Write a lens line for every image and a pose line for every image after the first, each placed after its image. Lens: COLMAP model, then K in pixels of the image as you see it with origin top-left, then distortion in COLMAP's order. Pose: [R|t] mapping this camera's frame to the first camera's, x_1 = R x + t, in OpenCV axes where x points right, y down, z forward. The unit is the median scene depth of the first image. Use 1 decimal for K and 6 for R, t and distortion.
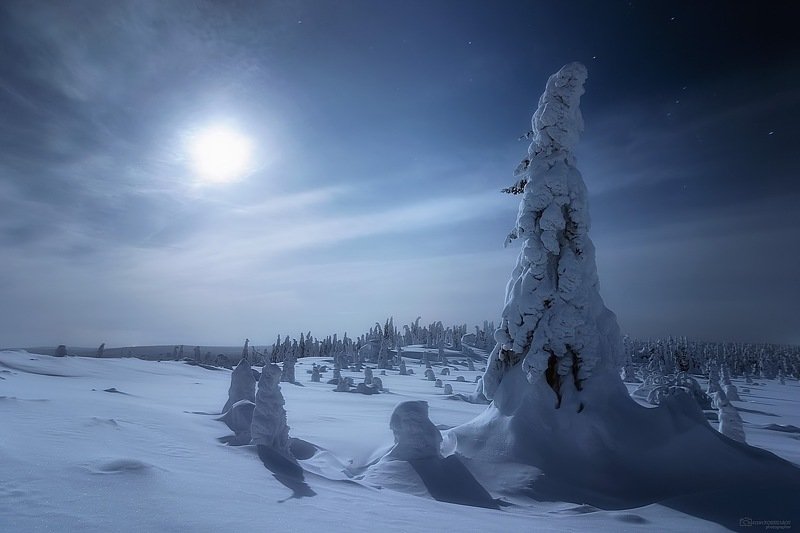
lens RADIAL K [[459.1, 0, 400.0], [0, 459.1, 266.5], [0, 0, 1]] dist [0.004571, 0.000685]
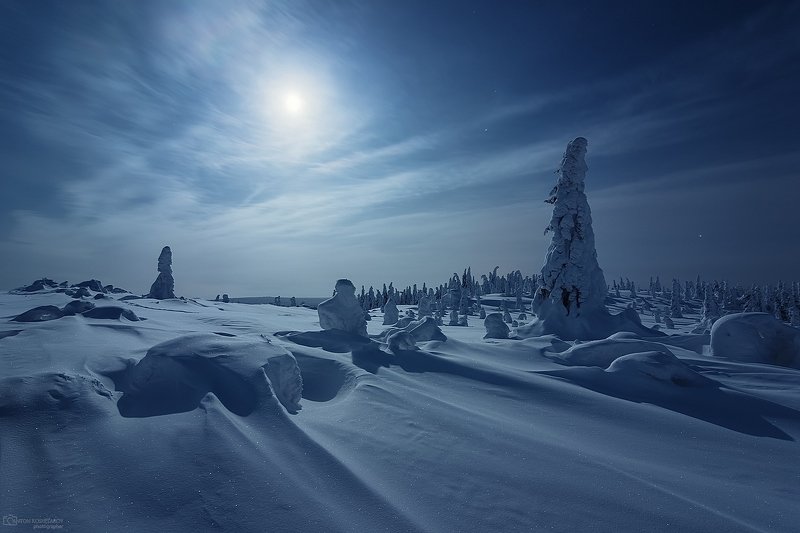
lens RADIAL K [[459.1, 0, 400.0], [0, 459.1, 266.5], [0, 0, 1]] dist [0.004571, 0.000685]
pose [[0.985936, -0.019594, -0.165972, -0.005775], [0.037298, 0.993853, 0.104231, -0.017765], [0.162909, -0.108956, 0.980607, -0.127540]]
